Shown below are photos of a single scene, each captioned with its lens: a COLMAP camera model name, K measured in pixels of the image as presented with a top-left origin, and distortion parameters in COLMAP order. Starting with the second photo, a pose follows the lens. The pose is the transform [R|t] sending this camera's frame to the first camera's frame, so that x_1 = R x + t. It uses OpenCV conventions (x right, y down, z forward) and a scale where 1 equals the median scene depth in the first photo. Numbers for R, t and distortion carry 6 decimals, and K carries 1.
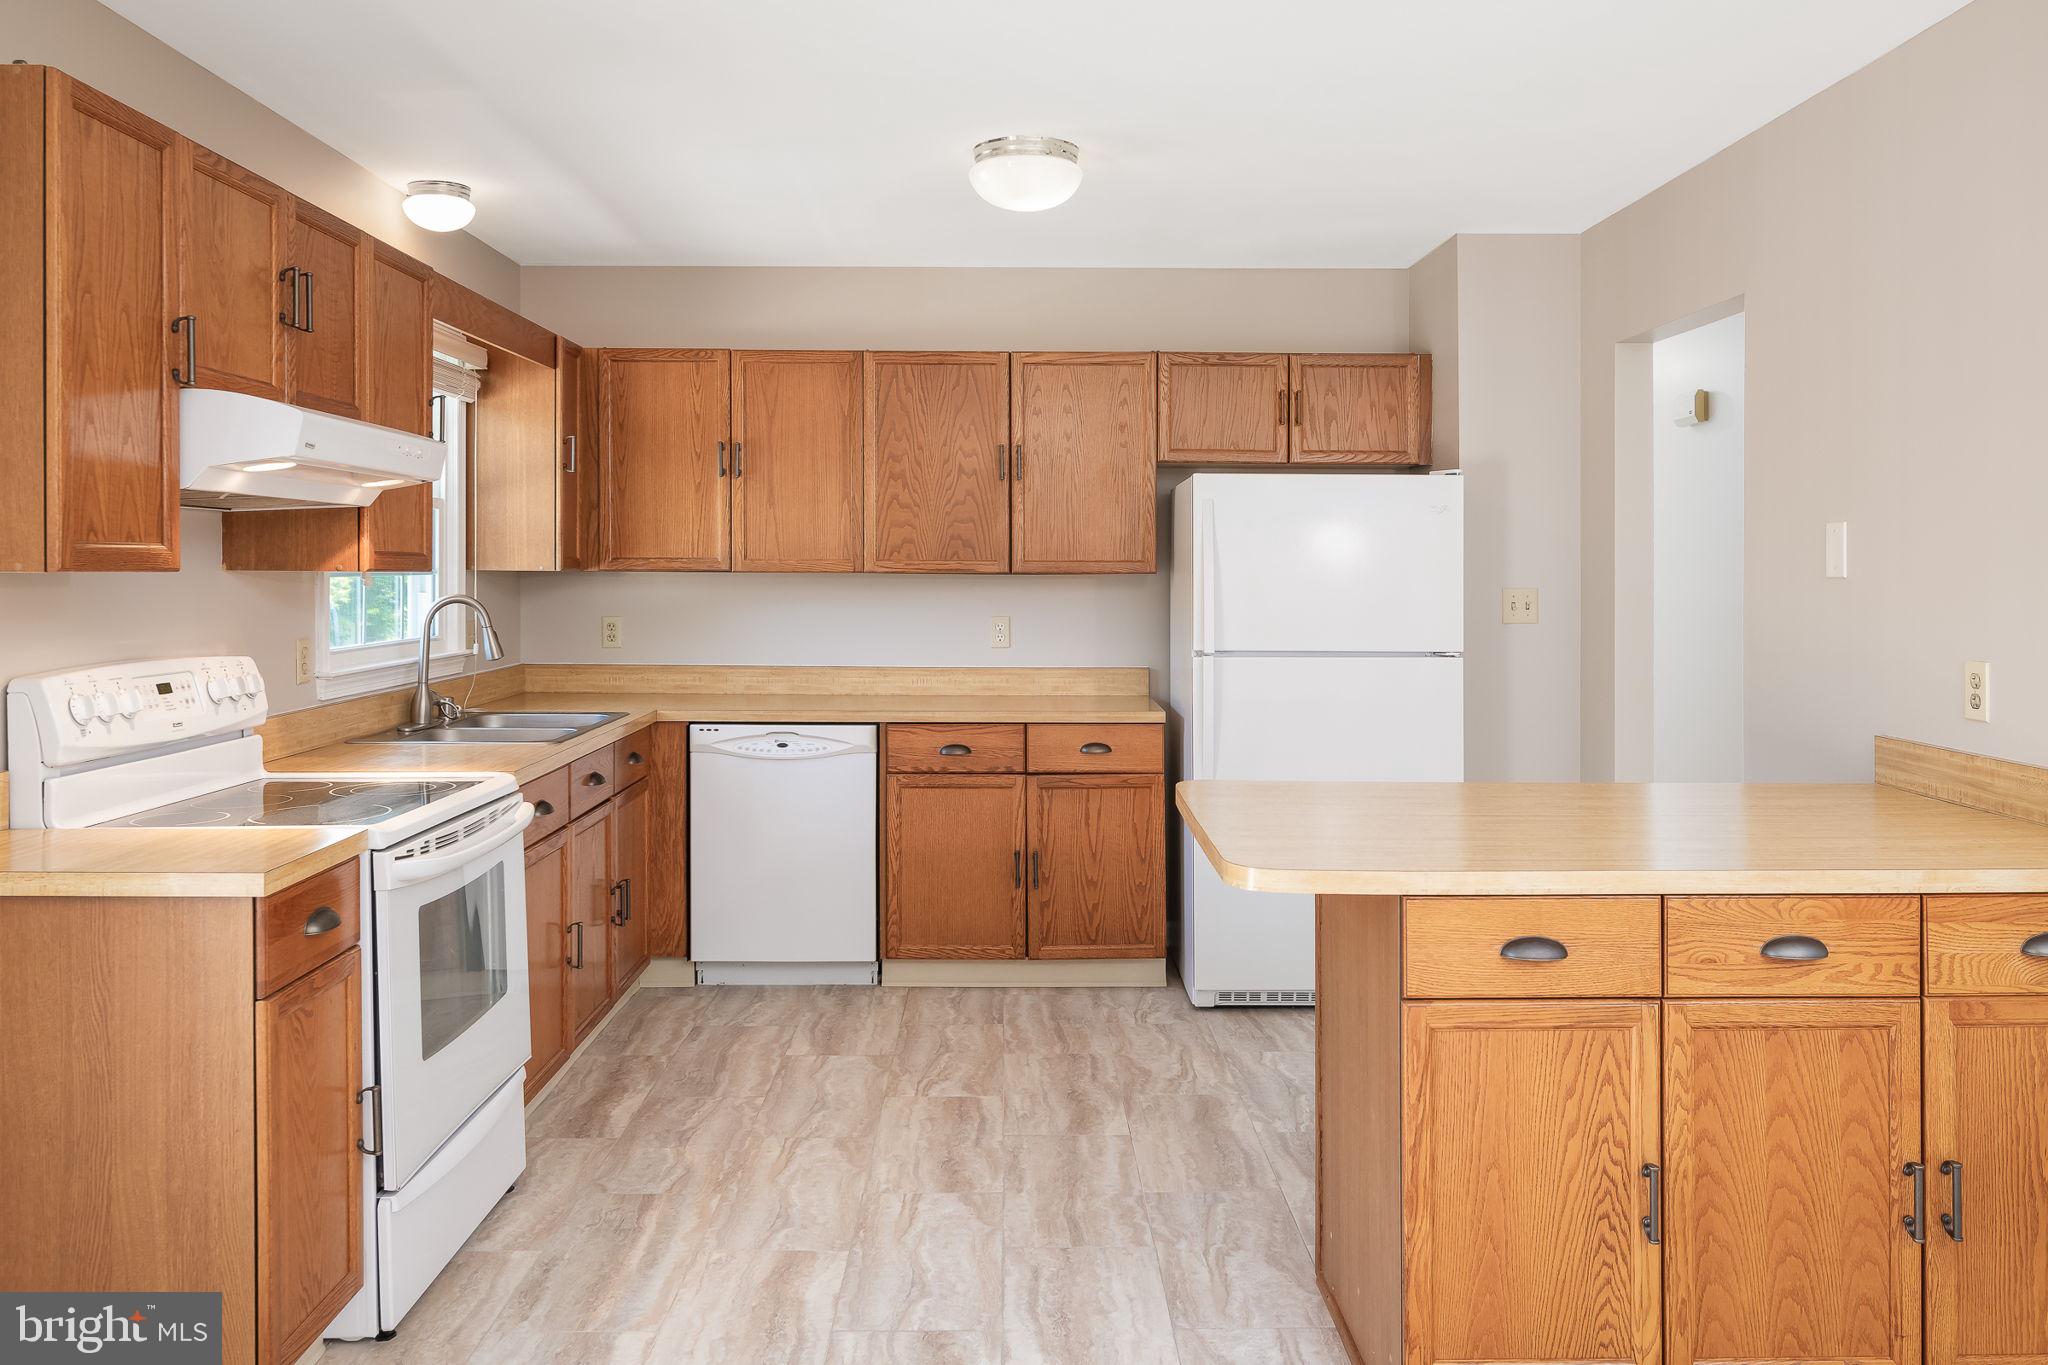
lens RADIAL K [[1539.2, 0, 1022.6], [0, 1539.2, 595.6], [0, 0, 1]] dist [0.003684, -0.000846]
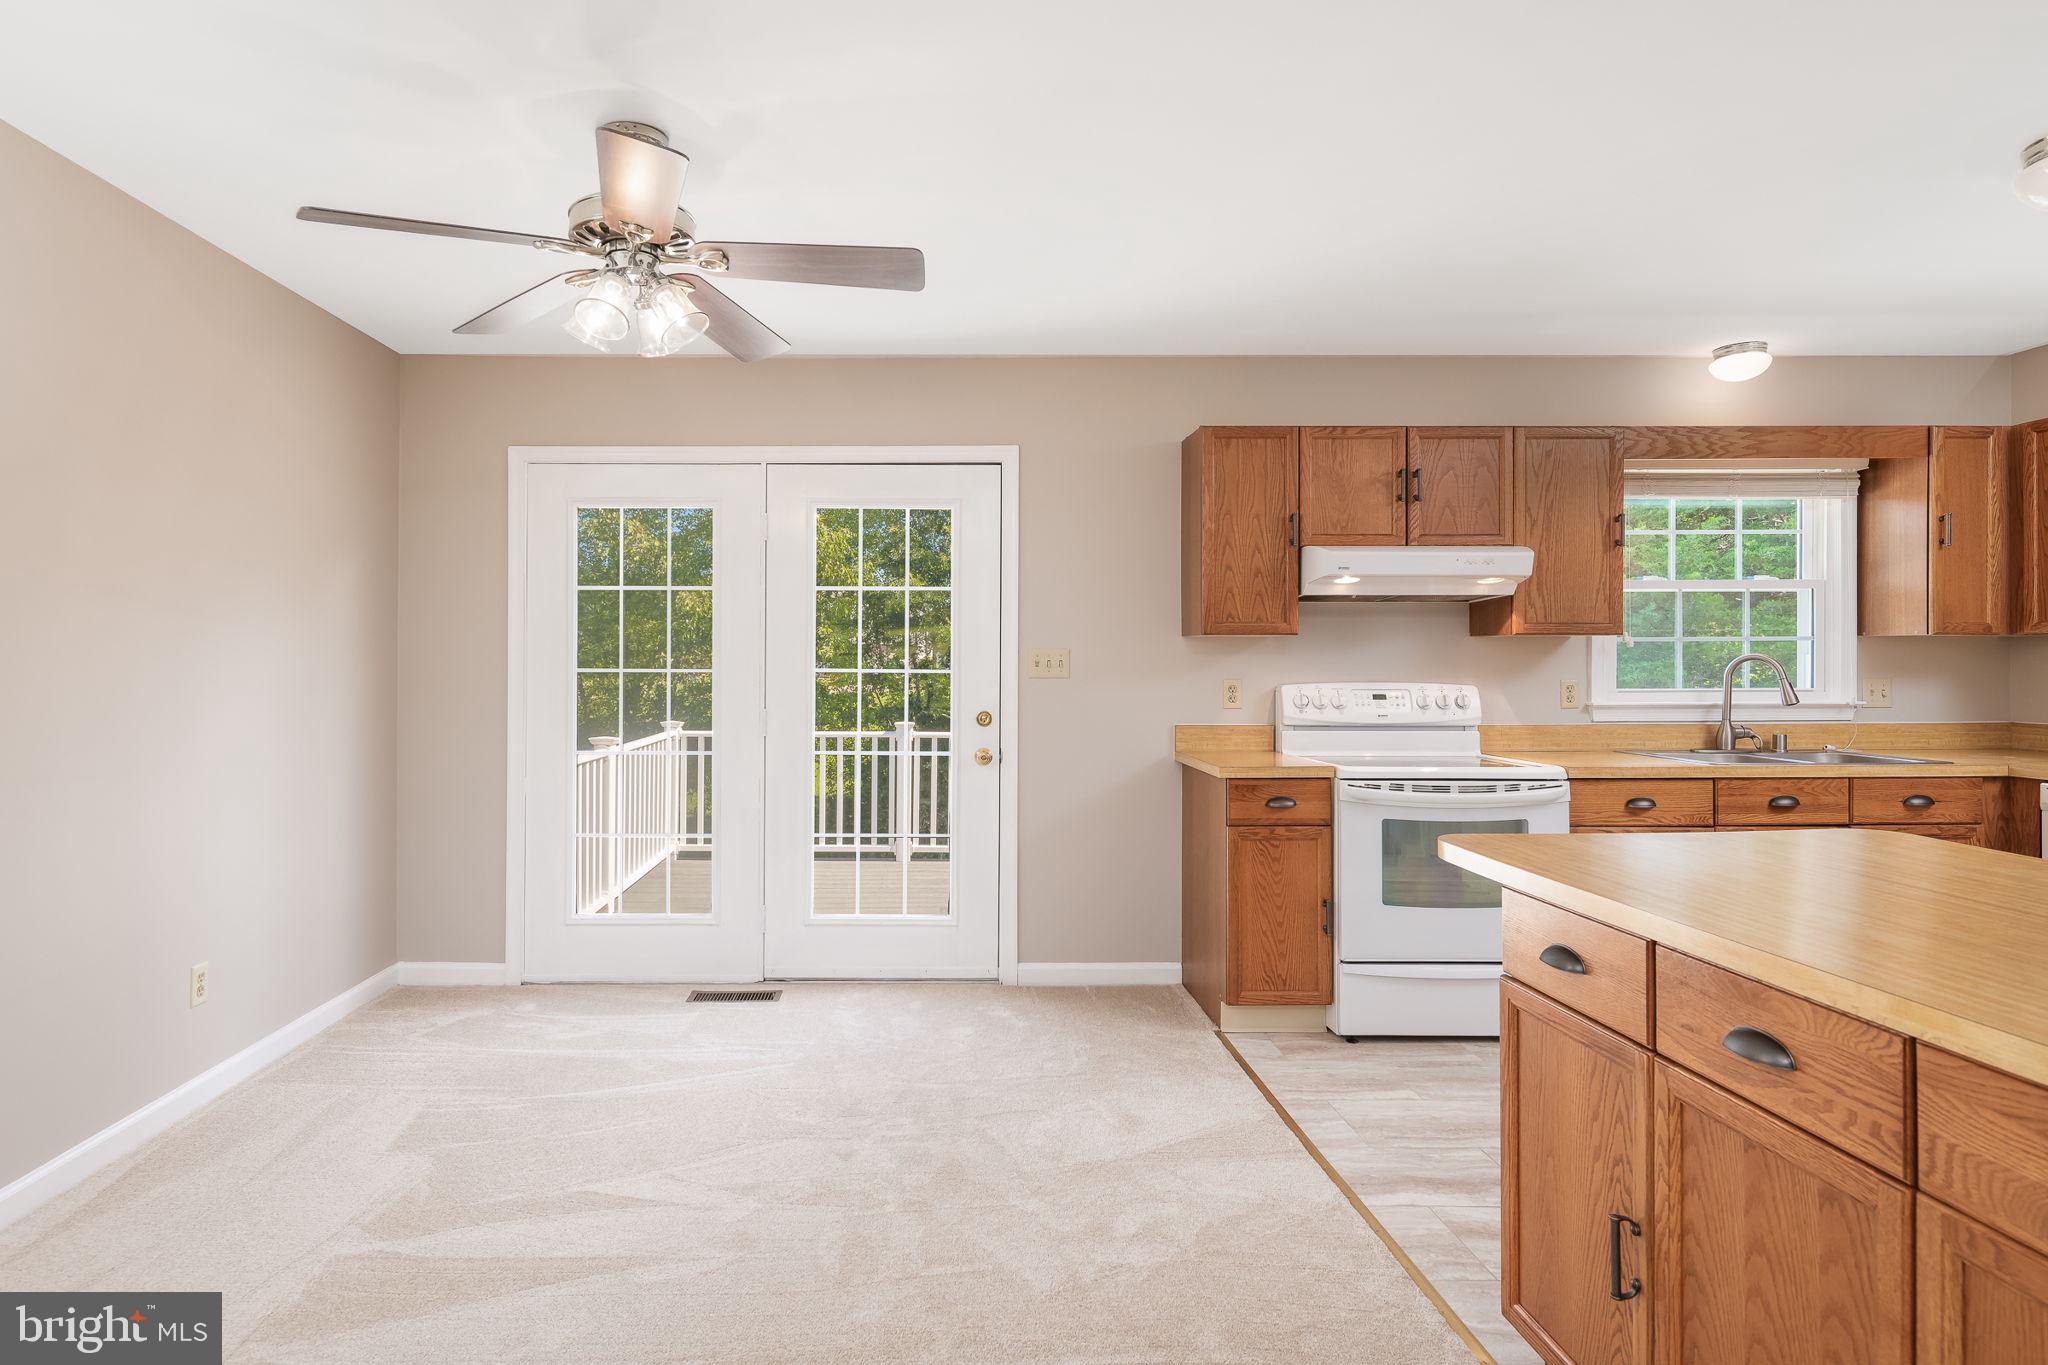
lens RADIAL K [[1088.4, 0, 918.3], [0, 1088.4, 654.0], [0, 0, 1]] dist [0.002155, -0.000251]
pose [[-0.016339, -0.010186, -0.999815, 0.934552], [-0.016035, 0.999822, -0.009924, 0.032673], [0.999738, 0.015869, -0.016499, 0.494298]]
